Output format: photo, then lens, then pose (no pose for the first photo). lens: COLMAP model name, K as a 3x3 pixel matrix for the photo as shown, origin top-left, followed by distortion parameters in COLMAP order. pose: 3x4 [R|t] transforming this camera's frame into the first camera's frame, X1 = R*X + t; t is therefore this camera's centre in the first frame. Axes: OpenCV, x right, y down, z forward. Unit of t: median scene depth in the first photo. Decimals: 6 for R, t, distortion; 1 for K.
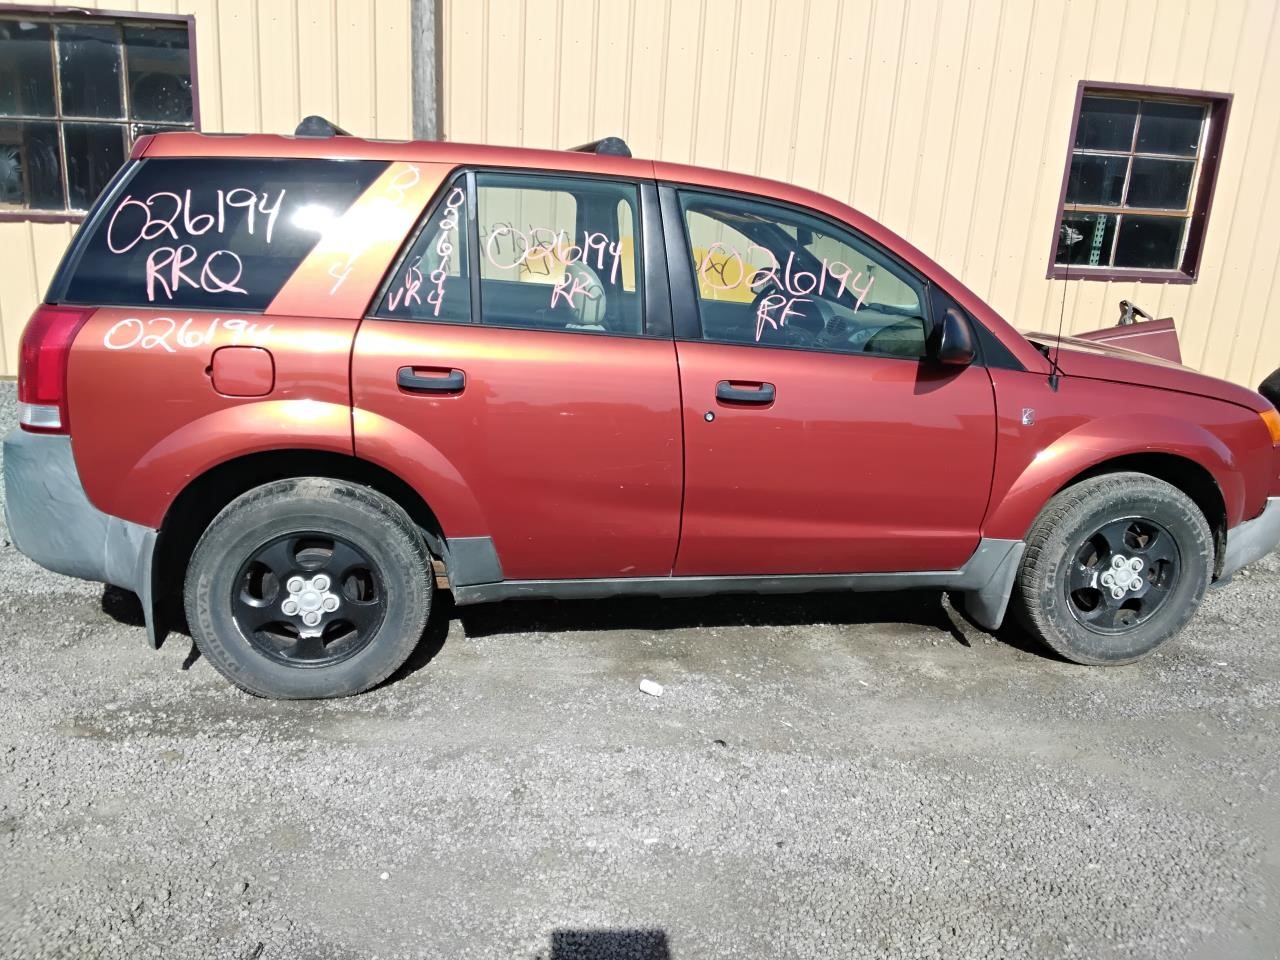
lens RADIAL K [[1028.1, 0, 641.0], [0, 1028.1, 476.5], [0, 0, 1]] dist [0.056615, -0.060127]
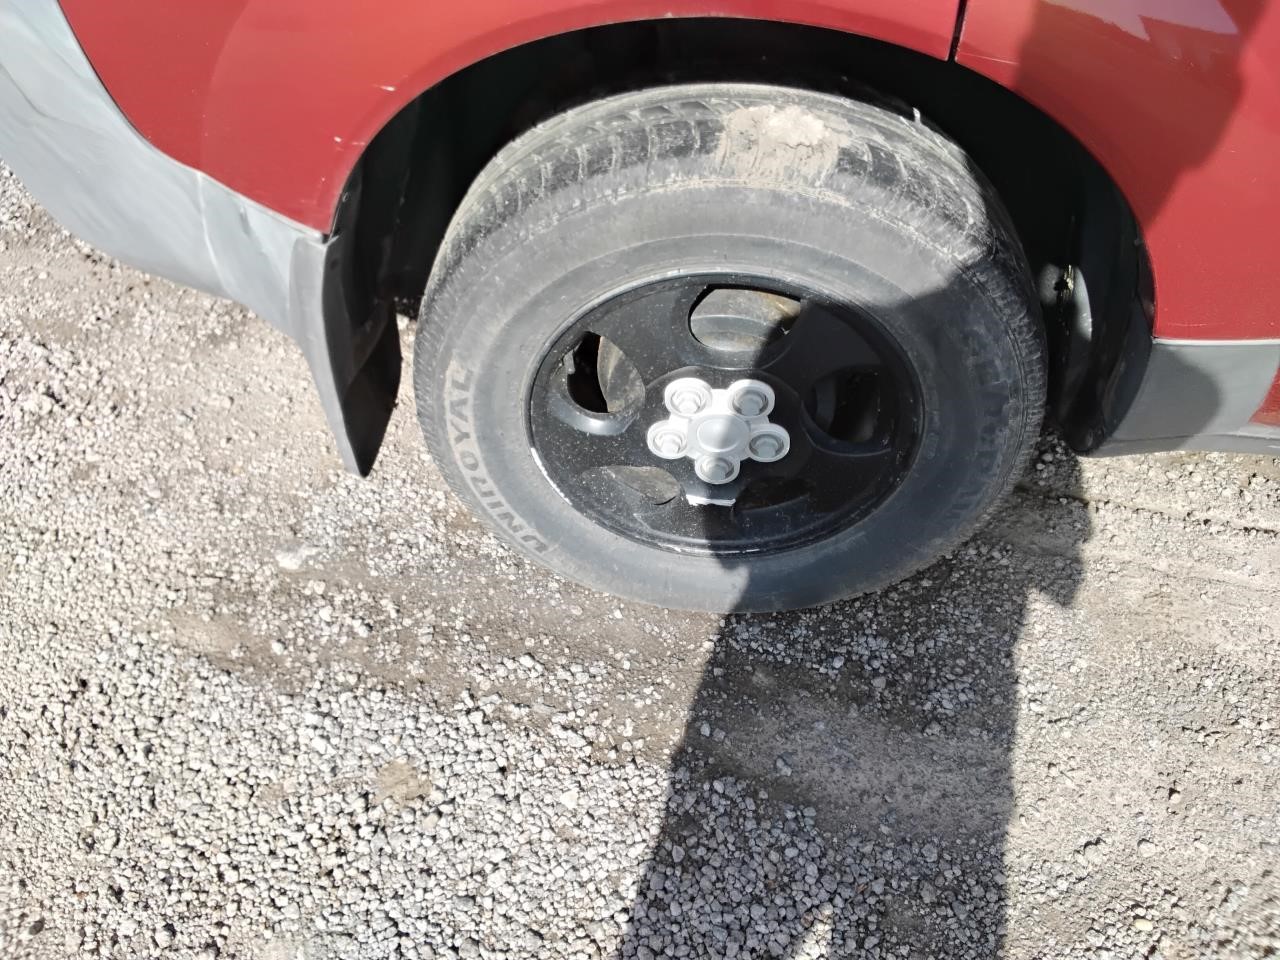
lens RADIAL K [[1028.1, 0, 646.9], [0, 1028.1, 481.7], [0, 0, 1]] dist [0.056615, -0.060127]
pose [[0.963123, 0.189116, -0.191388, -0.276036], [-0.057811, 0.840156, 0.539255, -0.068897], [0.262778, -0.508305, 0.820106, 0.688838]]
